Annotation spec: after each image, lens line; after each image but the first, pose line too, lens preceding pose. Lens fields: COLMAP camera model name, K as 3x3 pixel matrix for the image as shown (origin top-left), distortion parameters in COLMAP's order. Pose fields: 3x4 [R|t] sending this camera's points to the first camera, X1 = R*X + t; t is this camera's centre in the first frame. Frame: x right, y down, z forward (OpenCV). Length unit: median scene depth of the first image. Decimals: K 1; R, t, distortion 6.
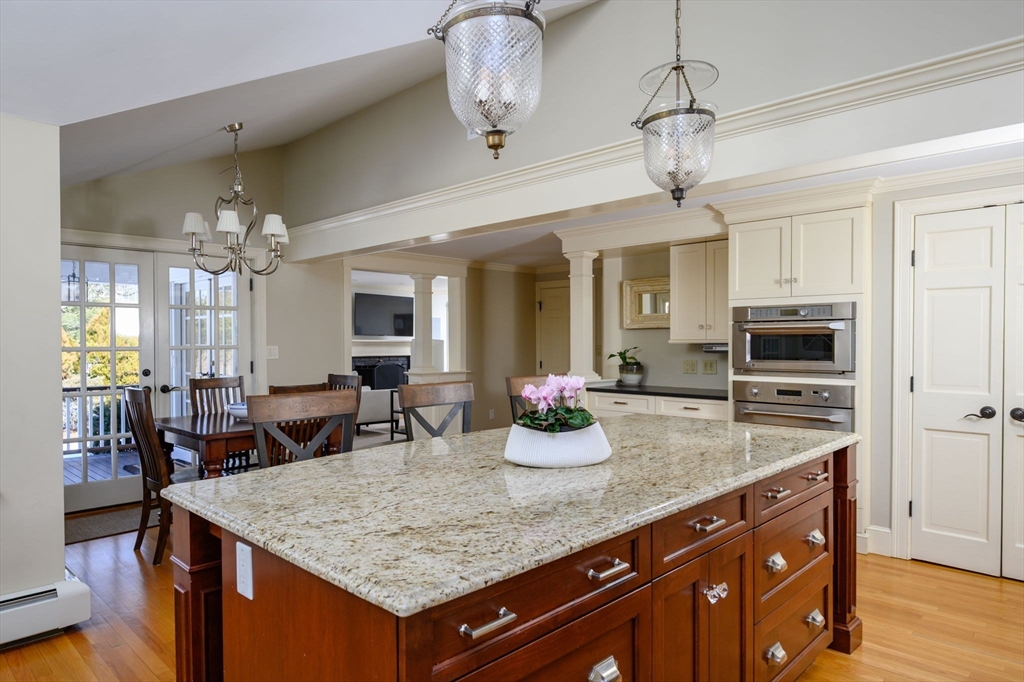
lens RADIAL K [[645.8, 0, 511.4], [0, 645.8, 357.8], [0, 0, 1]] dist [0.001120, 0.000060]
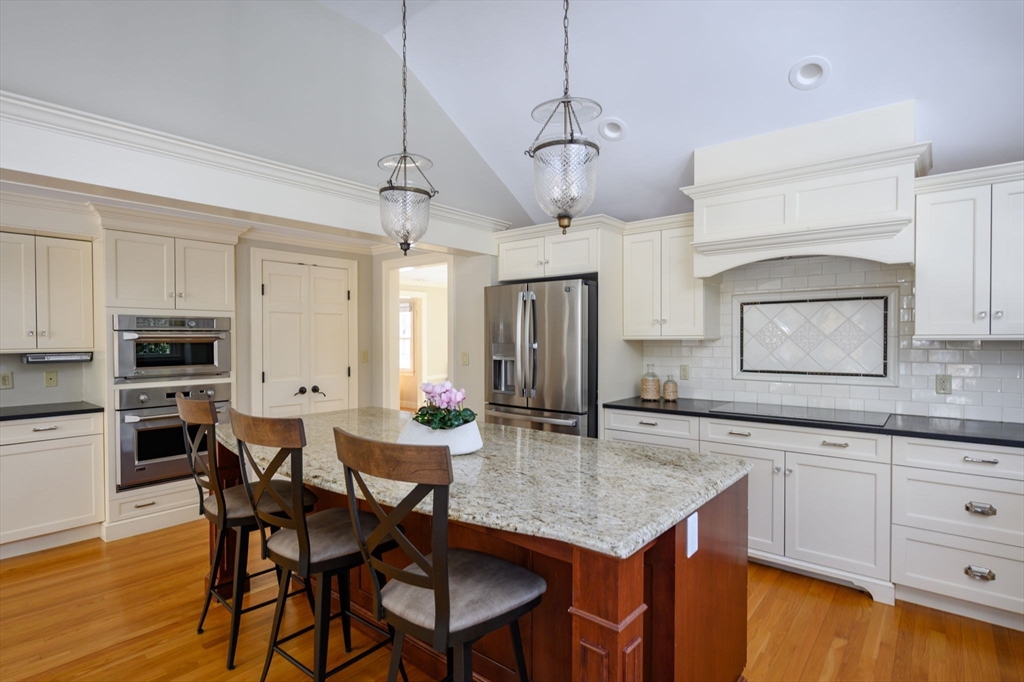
lens RADIAL K [[494.2, 0, 512.0], [0, 494.2, 341.0], [0, 0, 1]] dist [-0.000686, -0.000798]
pose [[-0.062990, -0.002974, 0.998010, -0.506632], [0.028572, 0.999580, 0.004782, -0.029350], [-0.997605, 0.028816, -0.062879, 0.515947]]
